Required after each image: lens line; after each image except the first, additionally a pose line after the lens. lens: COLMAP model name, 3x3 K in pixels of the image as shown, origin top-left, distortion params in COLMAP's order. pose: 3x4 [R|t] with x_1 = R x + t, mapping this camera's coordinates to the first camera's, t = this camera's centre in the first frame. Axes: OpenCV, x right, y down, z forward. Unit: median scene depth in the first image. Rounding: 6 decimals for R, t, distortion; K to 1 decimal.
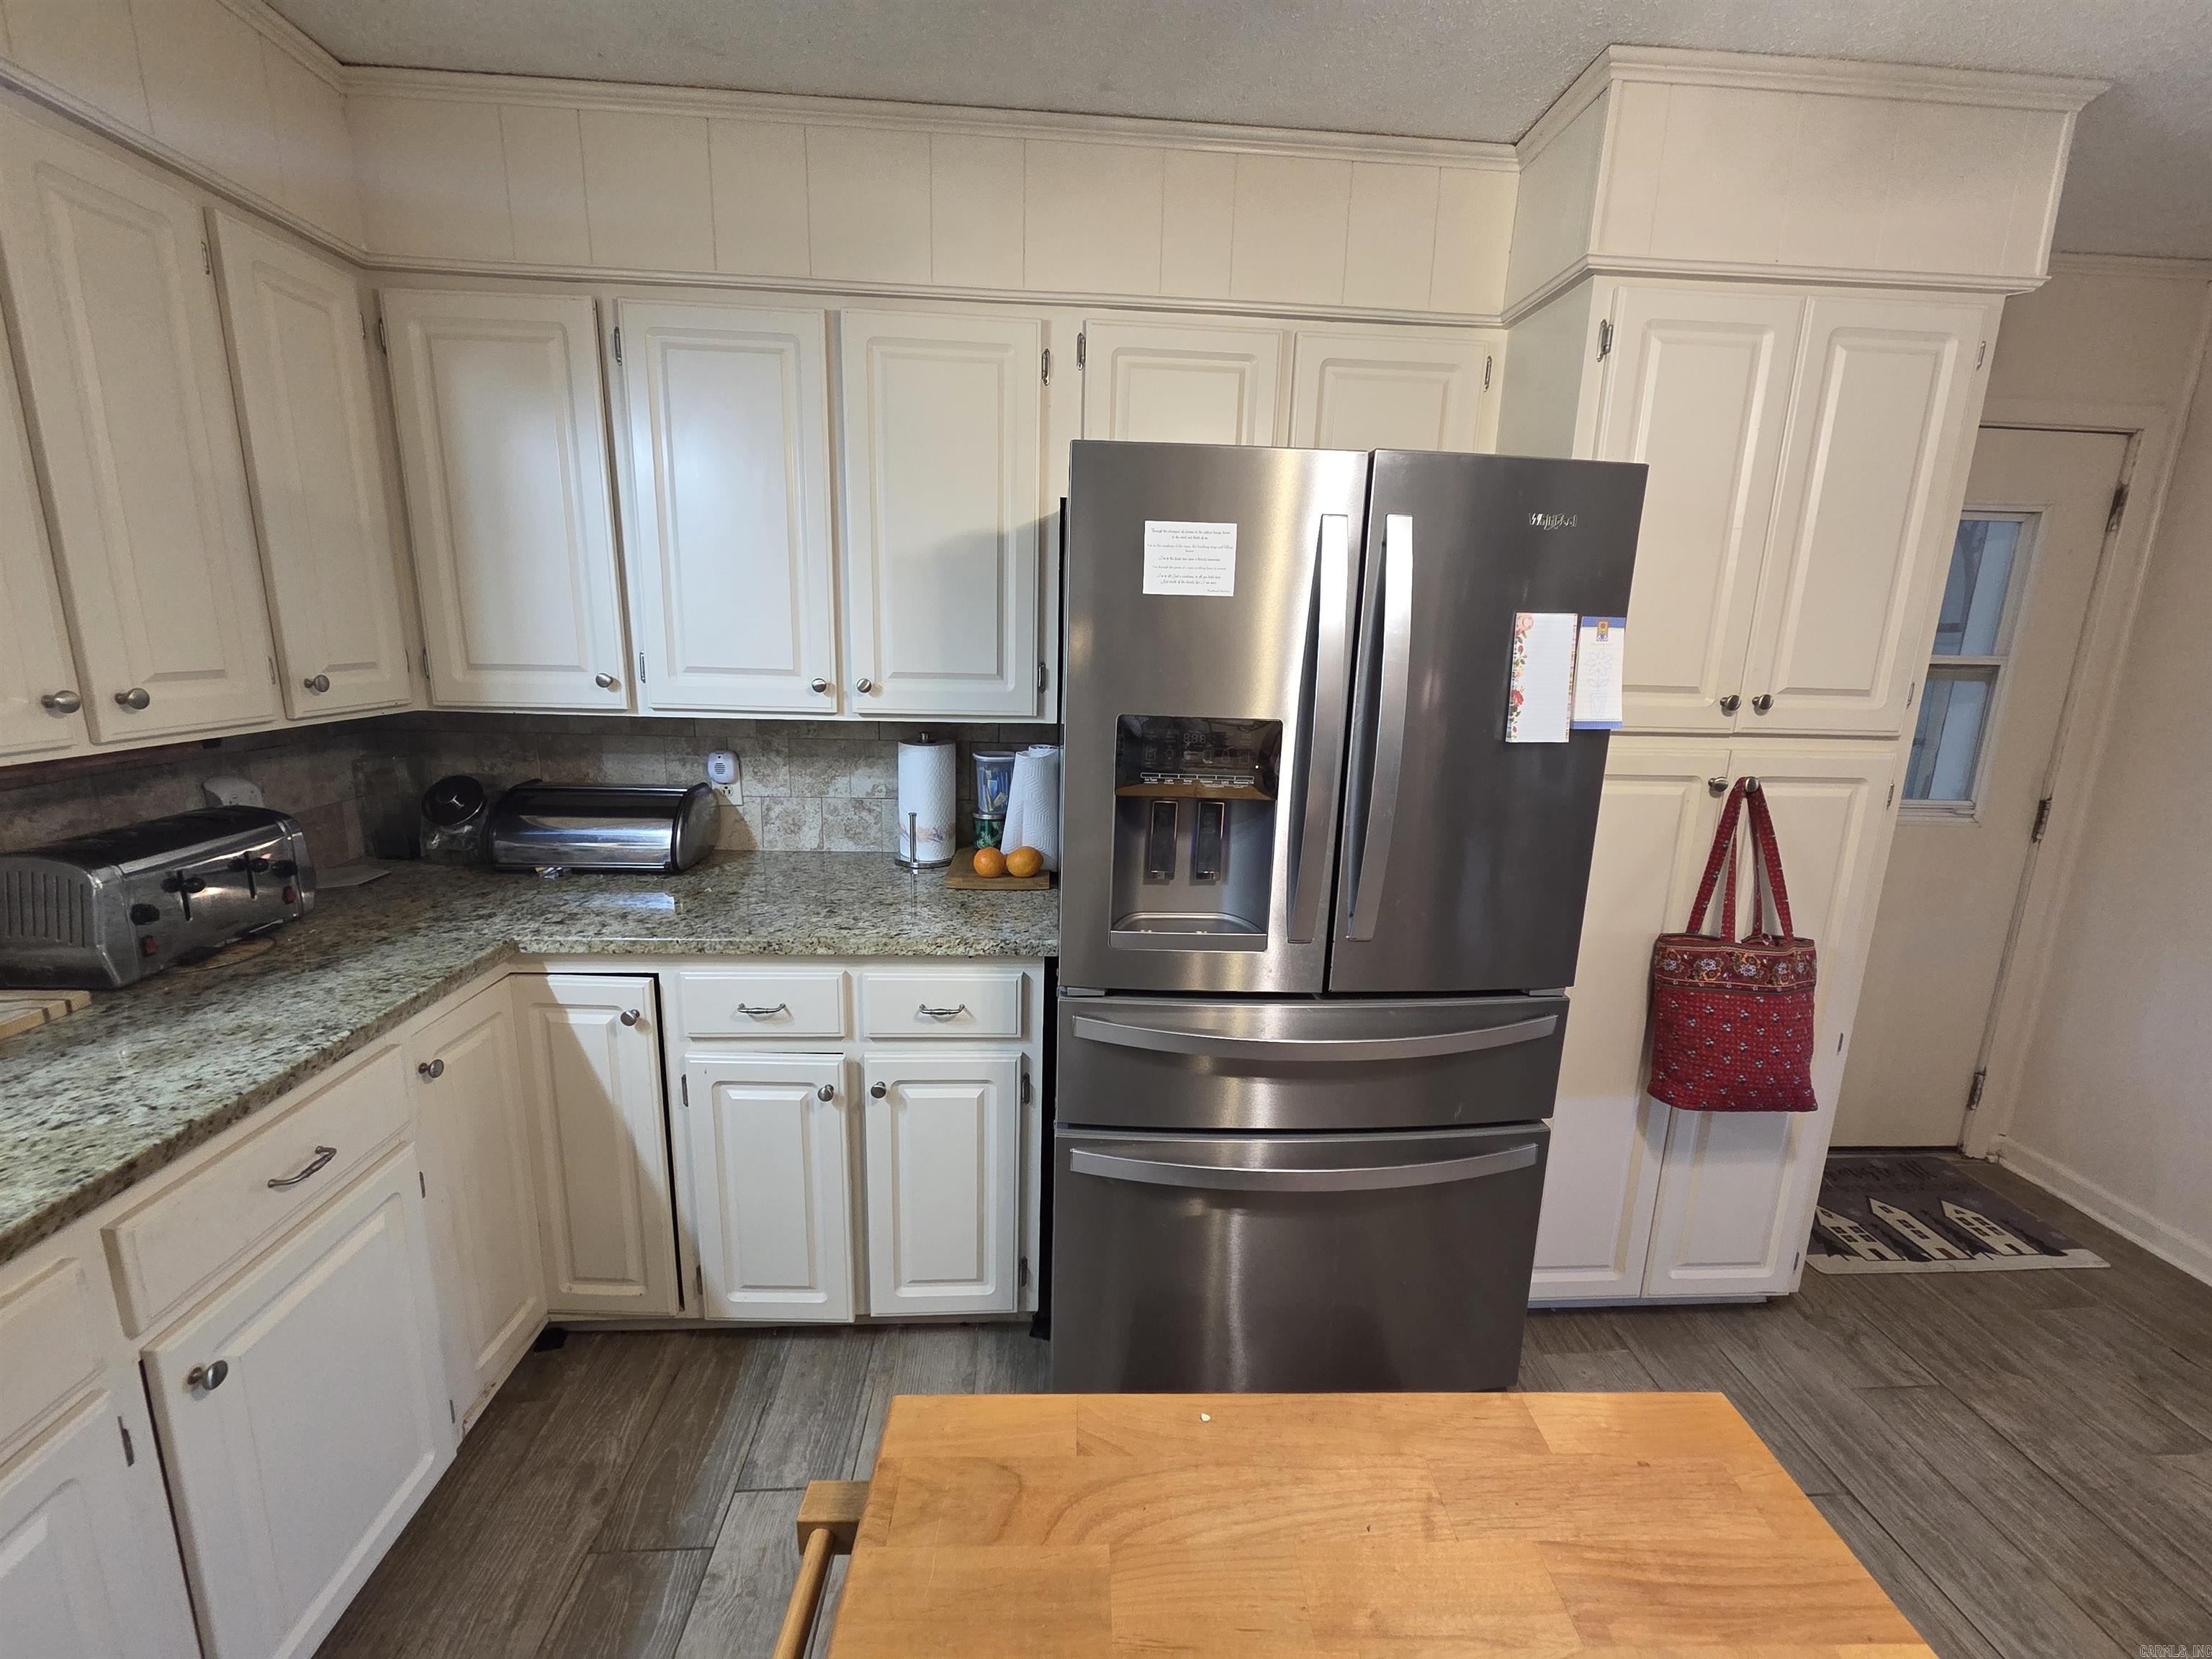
lens RADIAL K [[909.2, 0, 1115.9], [0, 909.2, 813.2], [0, 0, 1]] dist [0.002197, -0.000221]
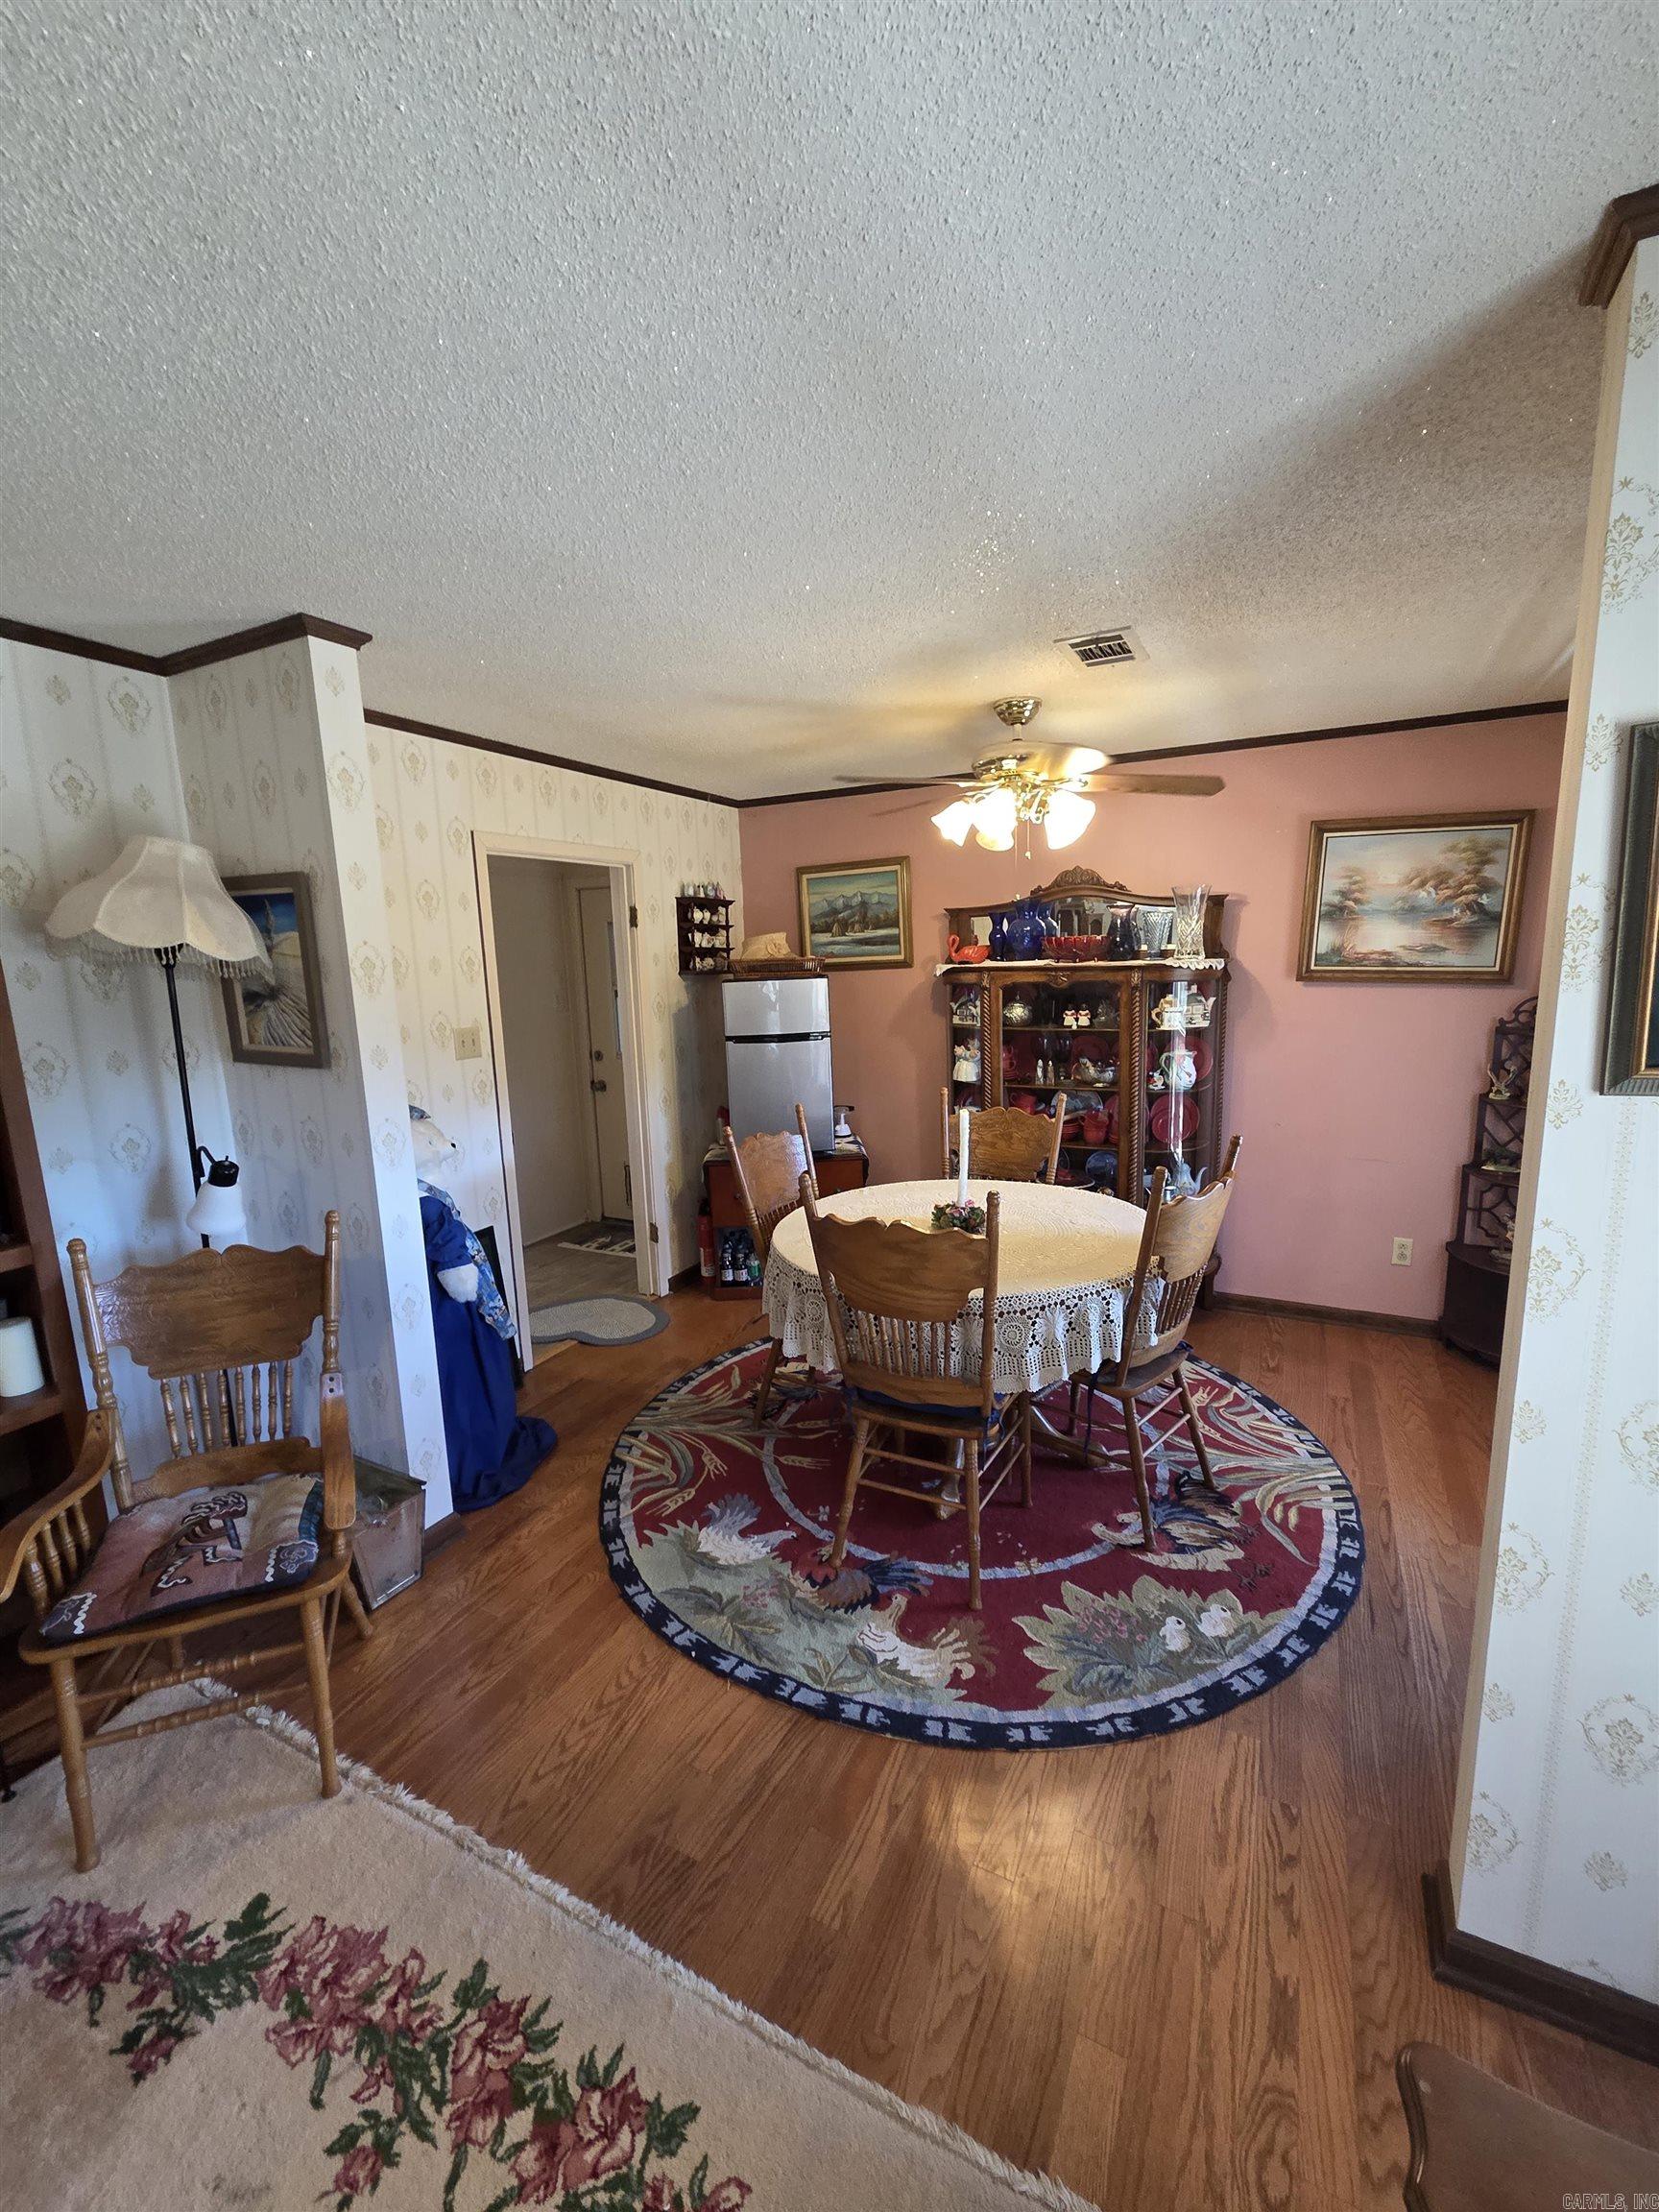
lens RADIAL K [[909.2, 0, 829.5], [0, 909.2, 1106.0], [0, 0, 1]] dist [0.002197, -0.000221]
pose [[0.856830, 0.033226, -0.514527, 3.282064], [-0.053434, 0.998270, -0.024519, 0.200412], [0.512823, 0.048502, 0.857123, -0.876593]]
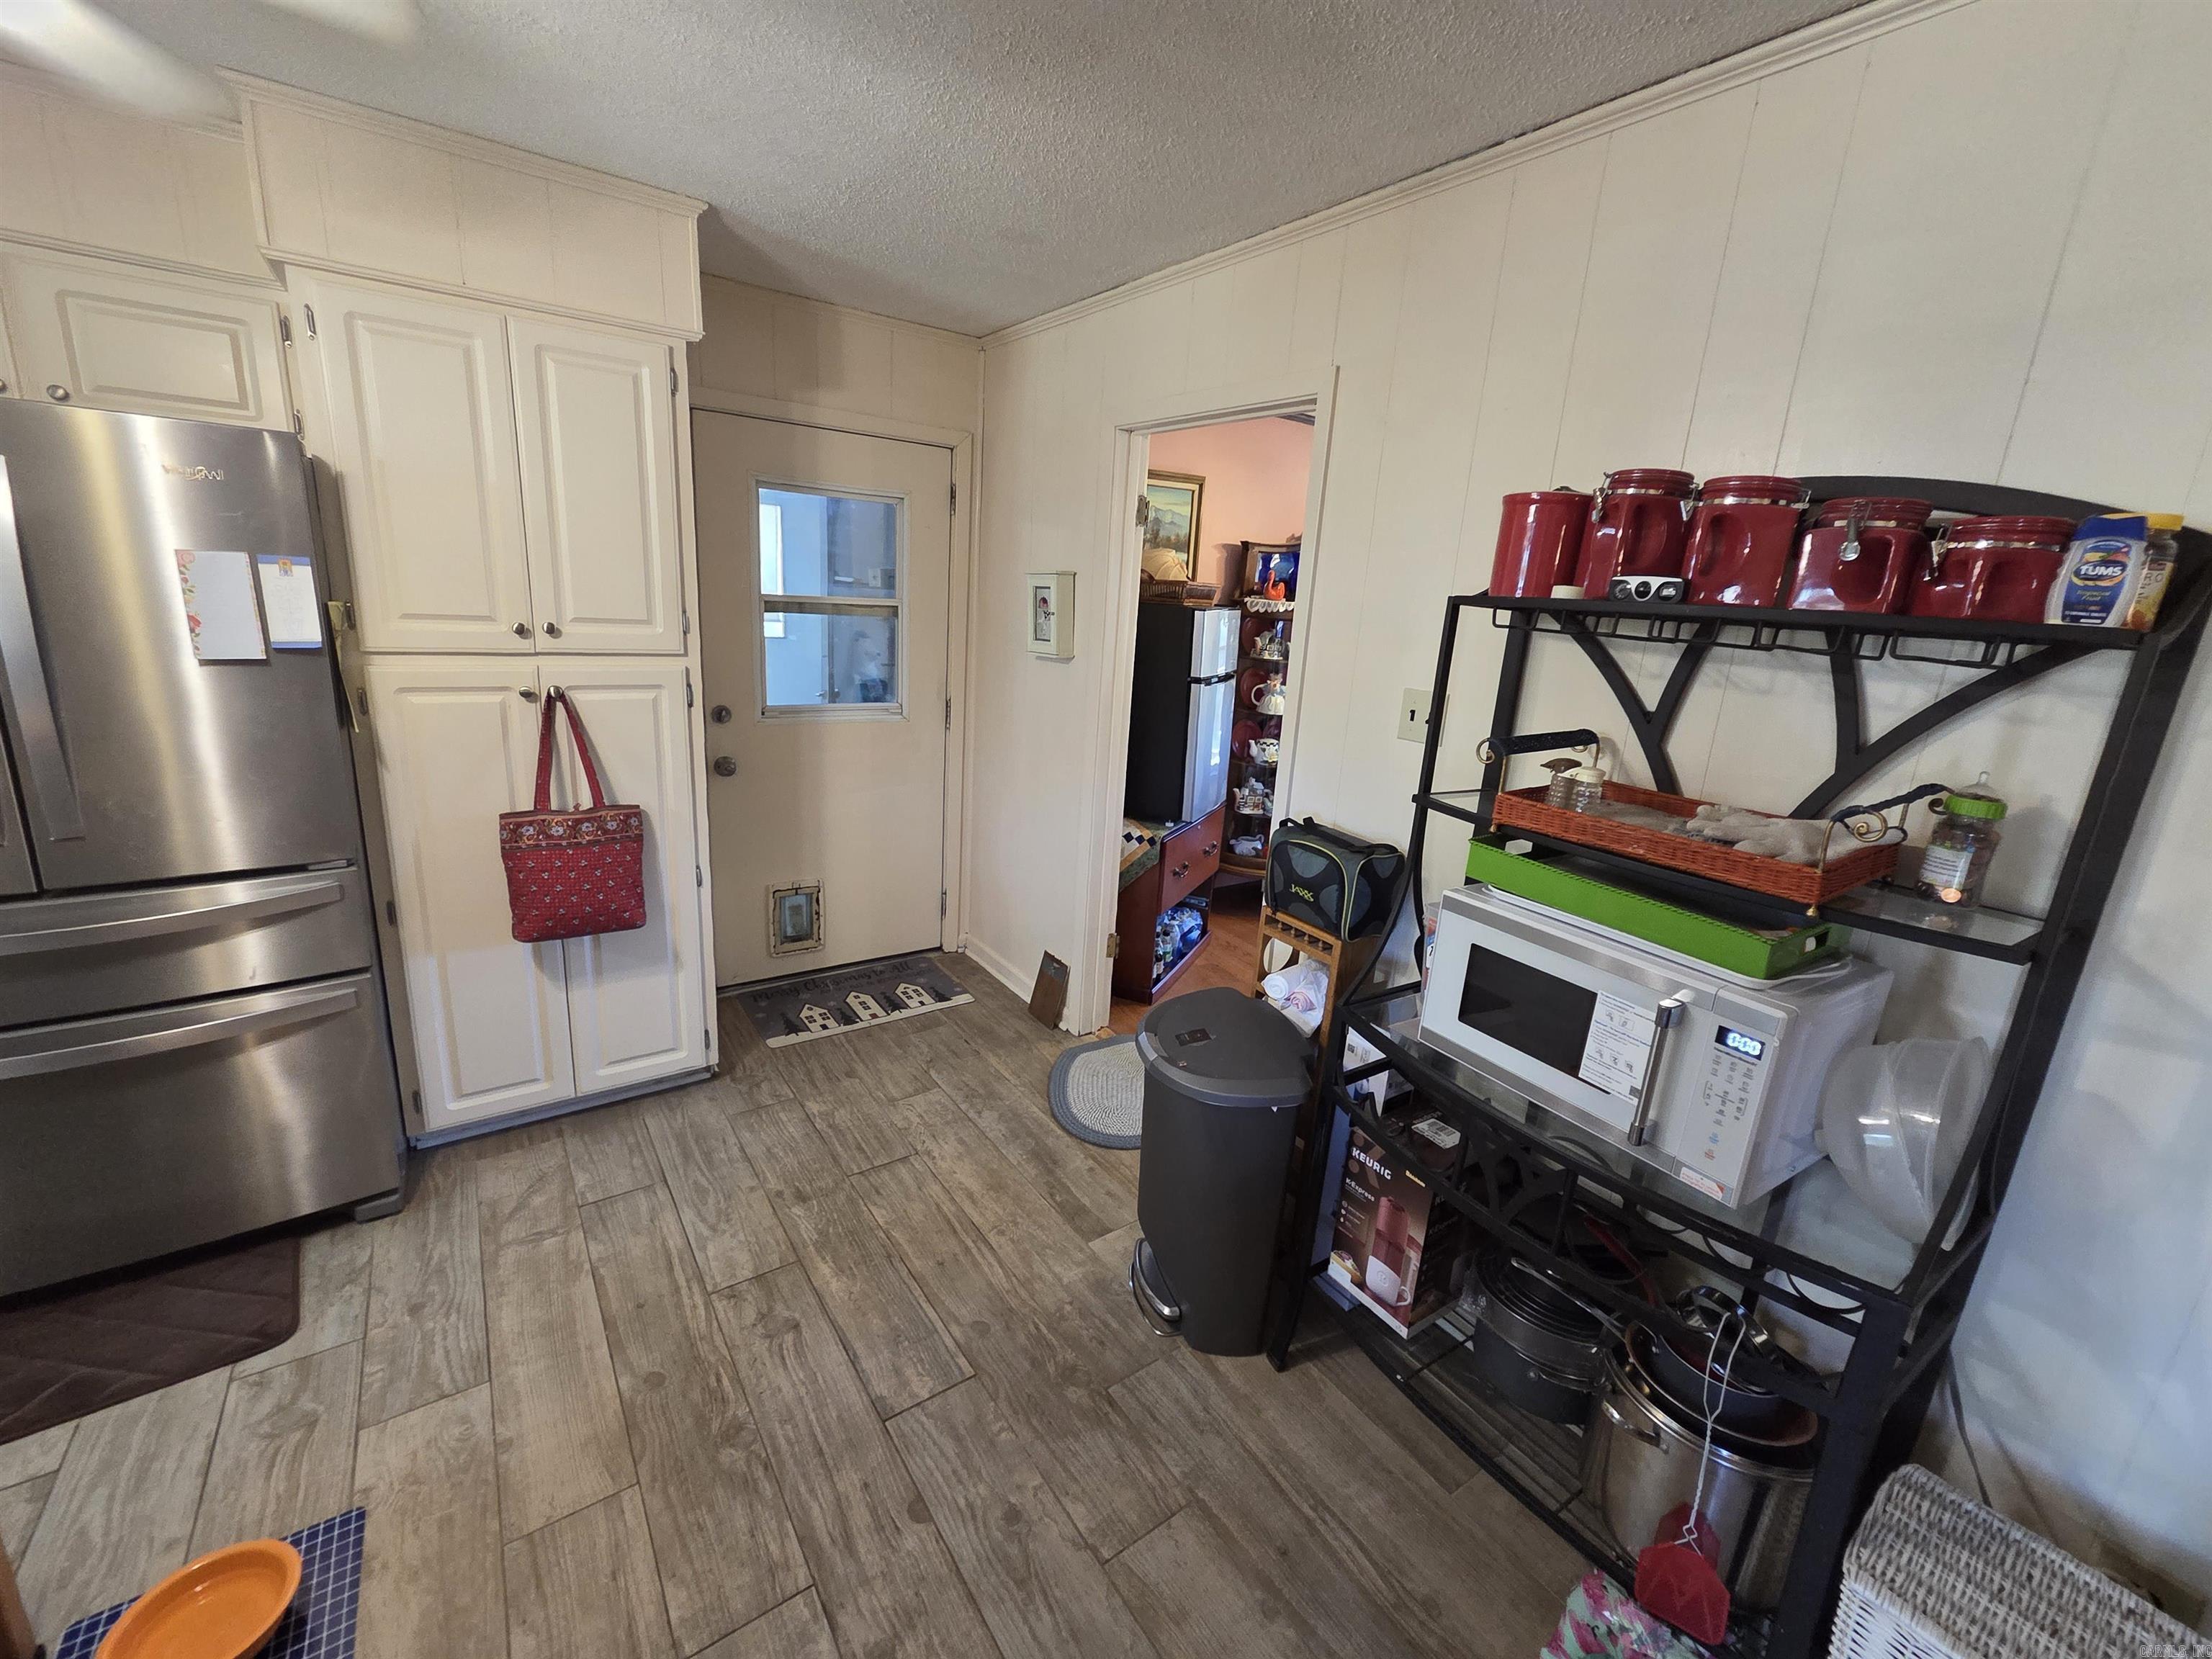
lens RADIAL K [[909.2, 0, 1115.9], [0, 909.2, 813.2], [0, 0, 1]] dist [0.002197, -0.000221]
pose [[0.847154, -0.103030, 0.521263, 0.675393], [0.069012, 0.994046, 0.084319, 0.087654], [-0.526846, -0.035458, 0.849221, -0.549982]]
